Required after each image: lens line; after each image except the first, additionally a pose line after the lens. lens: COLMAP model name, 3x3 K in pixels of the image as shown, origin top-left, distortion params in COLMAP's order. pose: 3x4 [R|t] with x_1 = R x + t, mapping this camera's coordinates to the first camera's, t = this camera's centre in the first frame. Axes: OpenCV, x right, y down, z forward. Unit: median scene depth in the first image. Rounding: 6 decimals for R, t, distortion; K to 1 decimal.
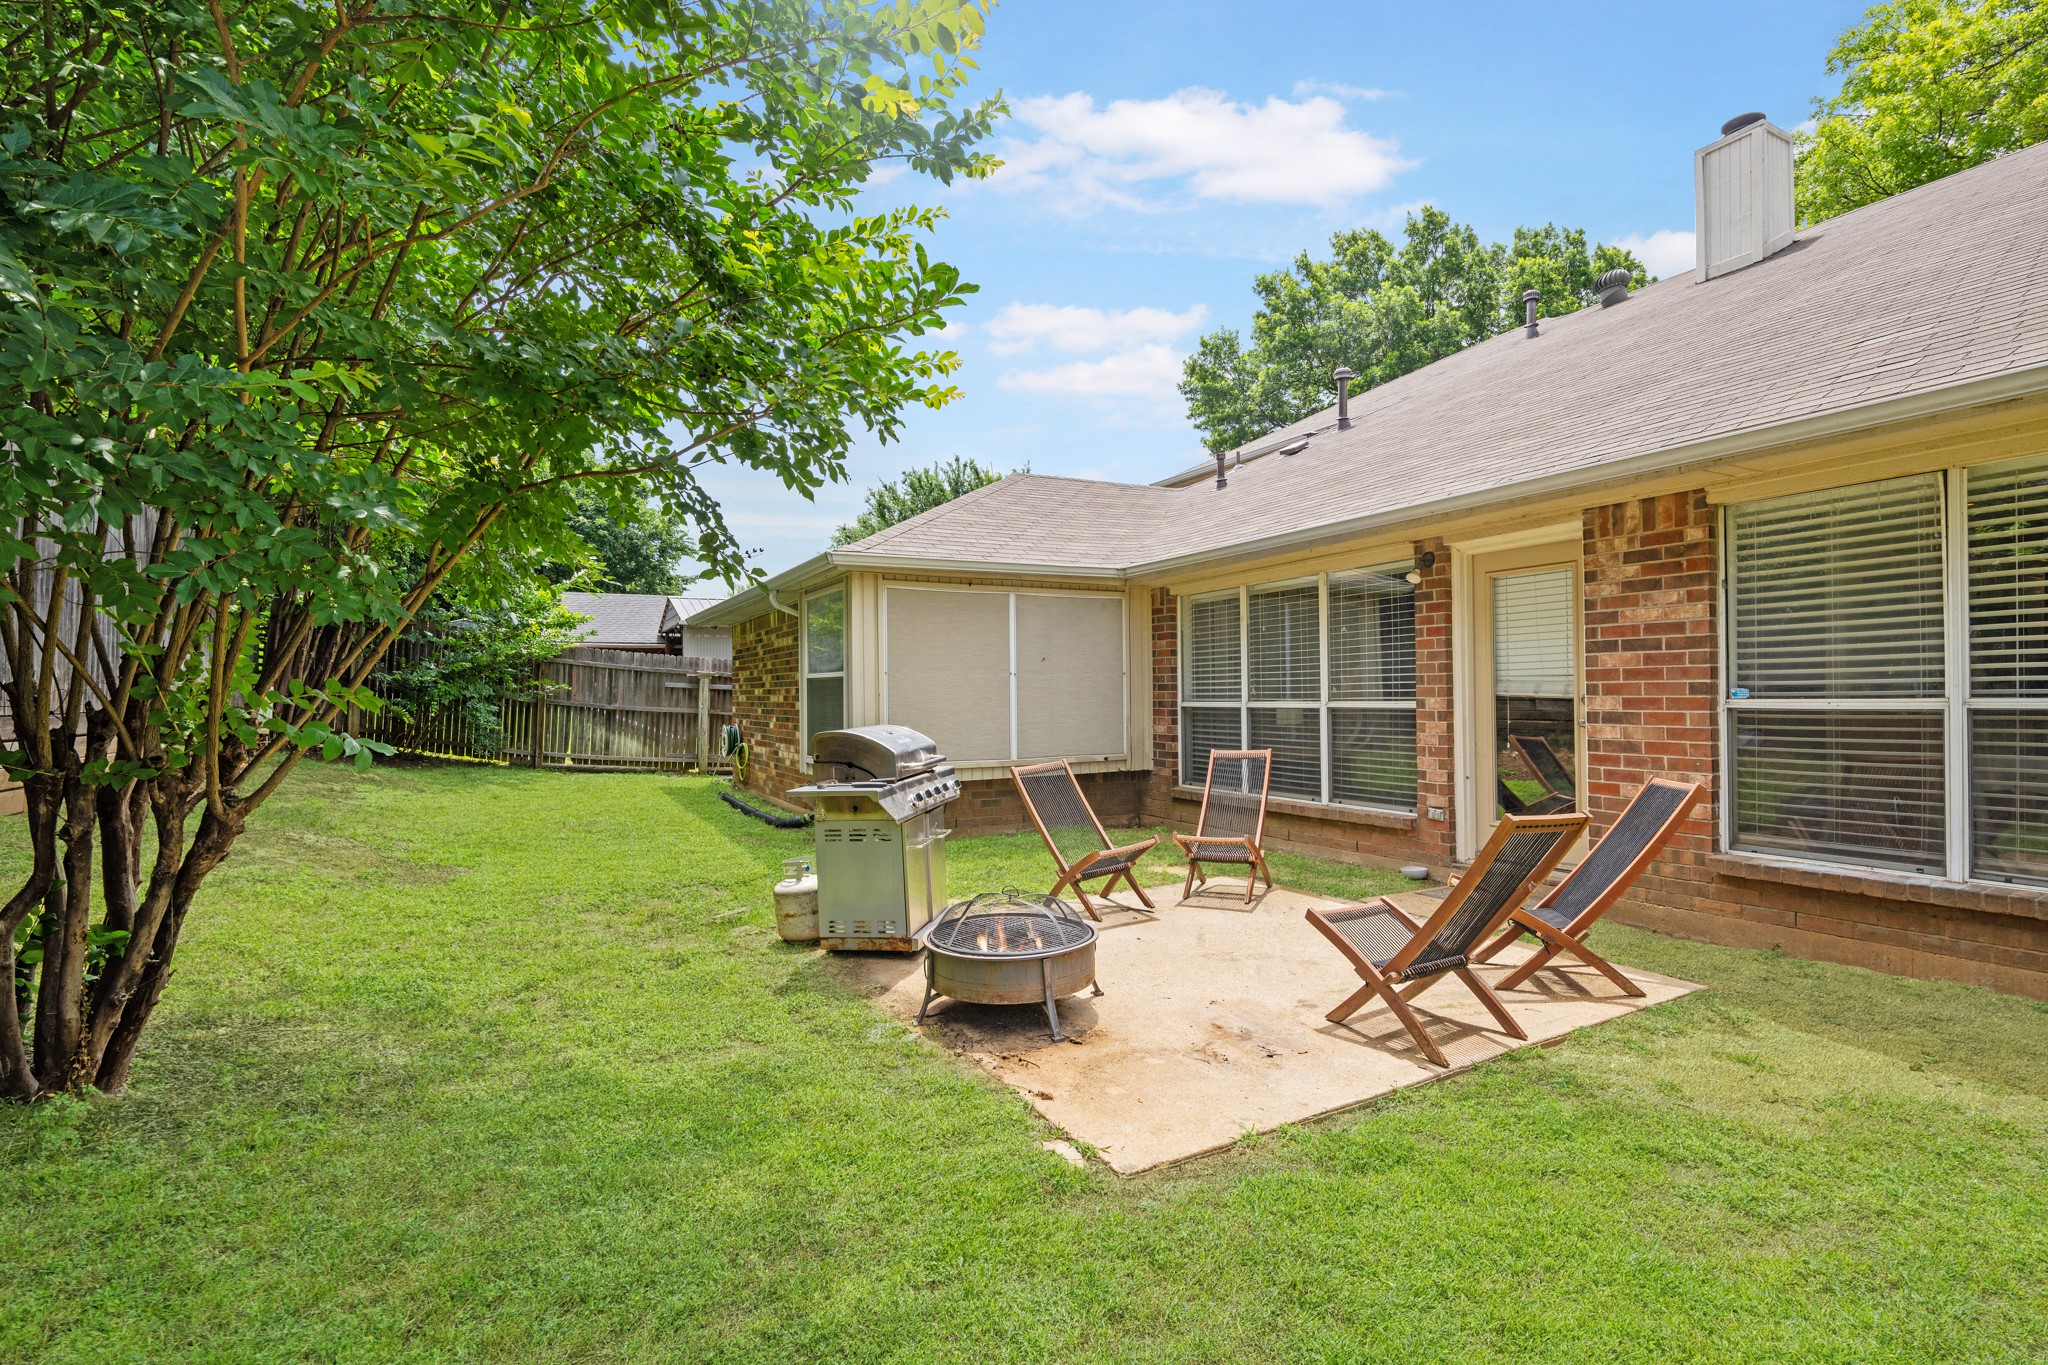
lens RADIAL K [[948.7, 0, 1021.9], [0, 948.7, 676.3], [0, 0, 1]] dist [-0.001143, 0.000604]
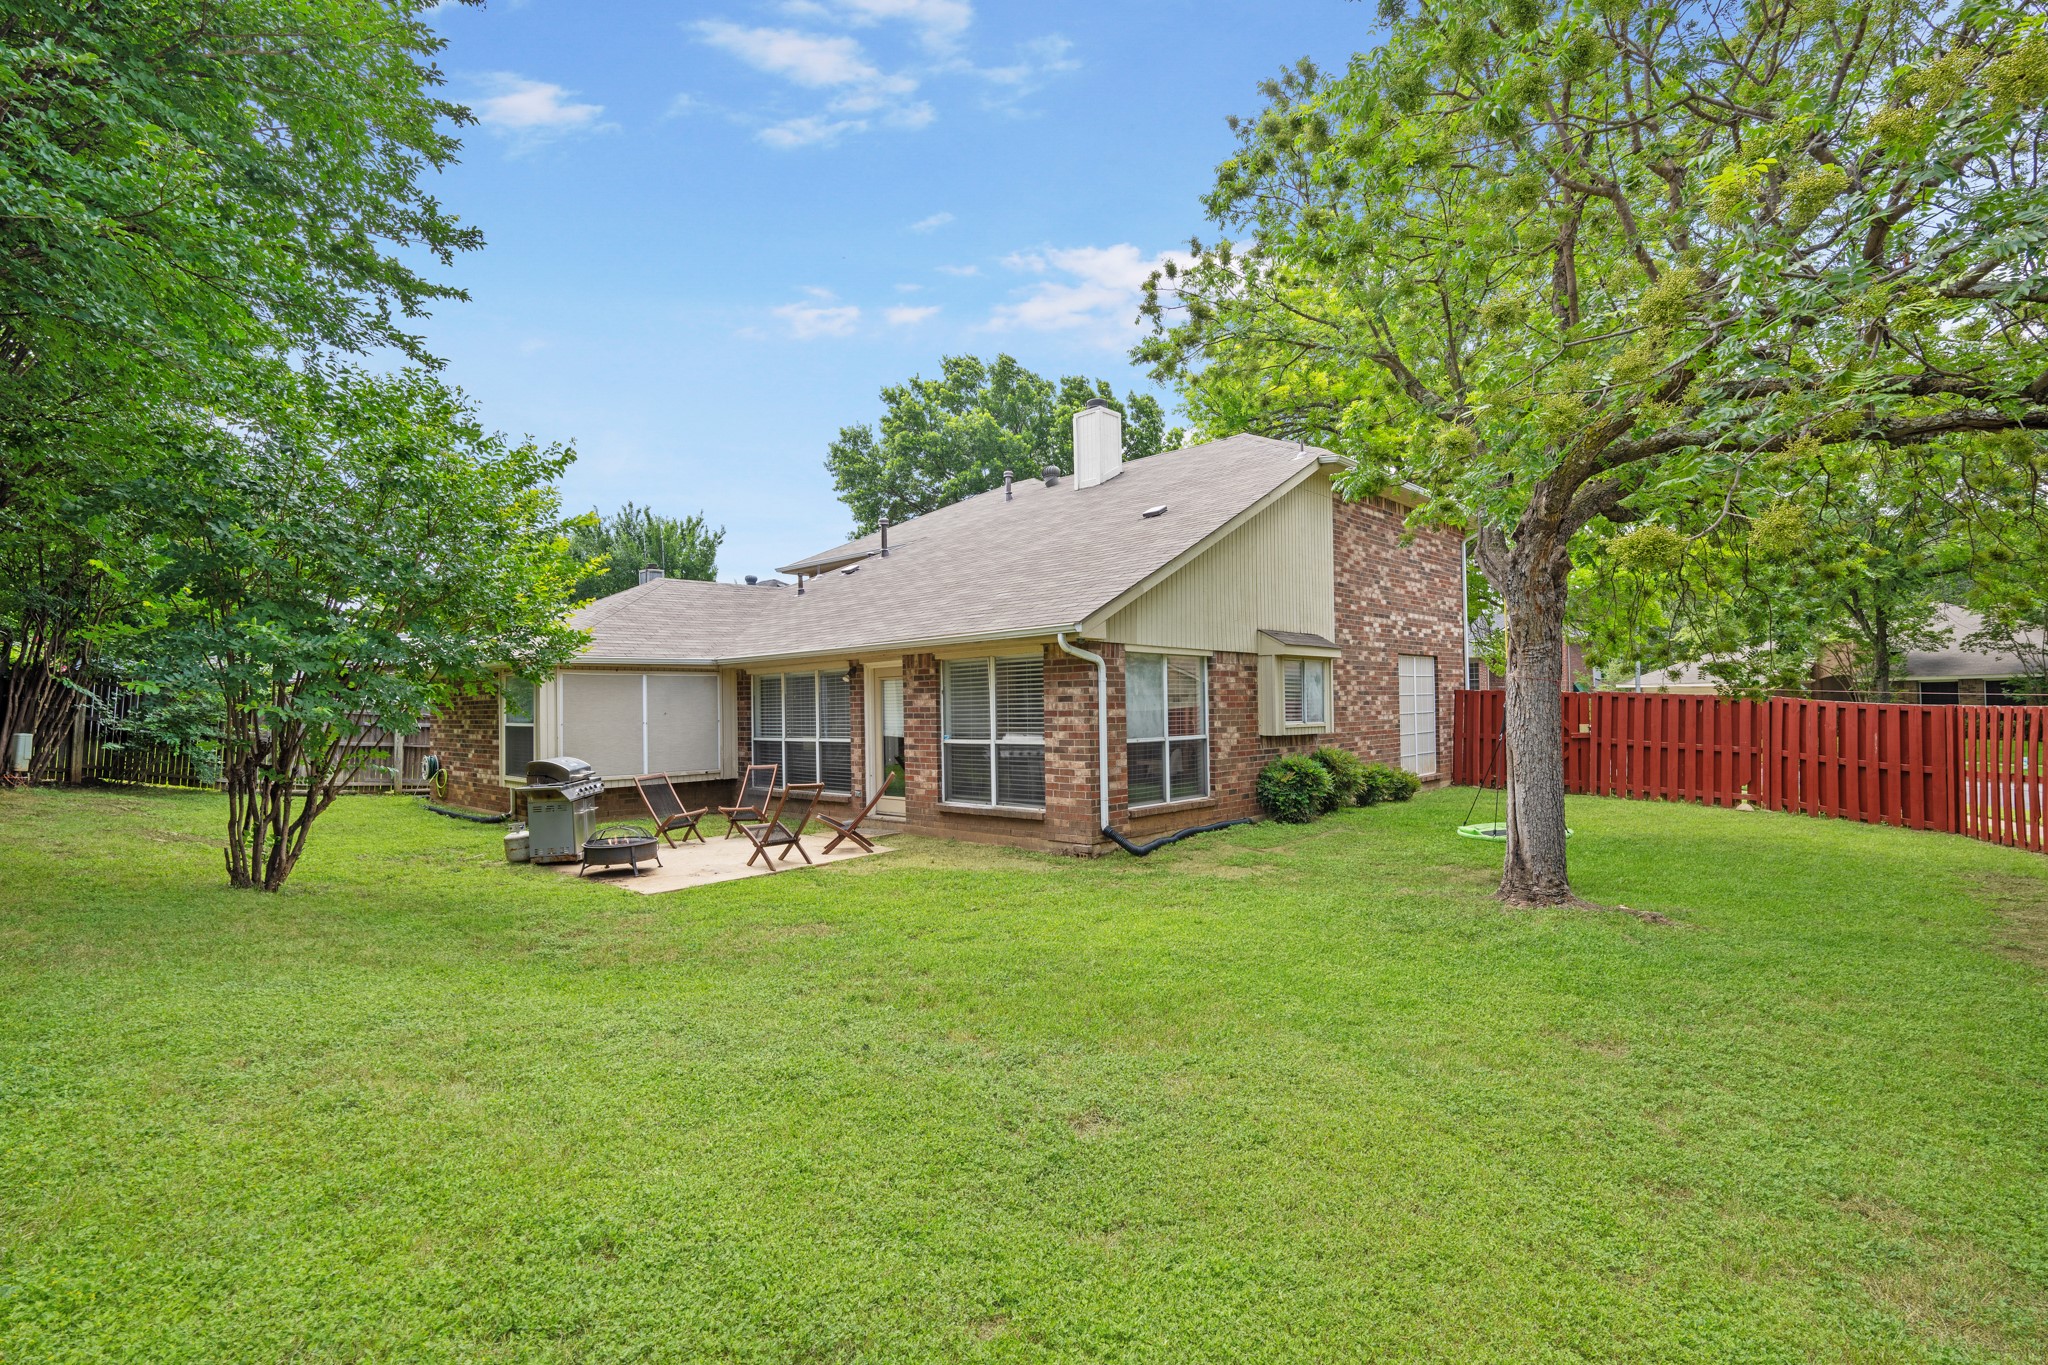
lens RADIAL K [[948.7, 0, 1024.3], [0, 948.7, 702.7], [0, 0, 1]] dist [-0.001143, 0.000604]
pose [[0.949890, -0.003655, 0.312564, 0.106051], [0.000507, 0.999948, 0.010155, -0.056574], [-0.312585, -0.009487, 0.949842, -0.823605]]
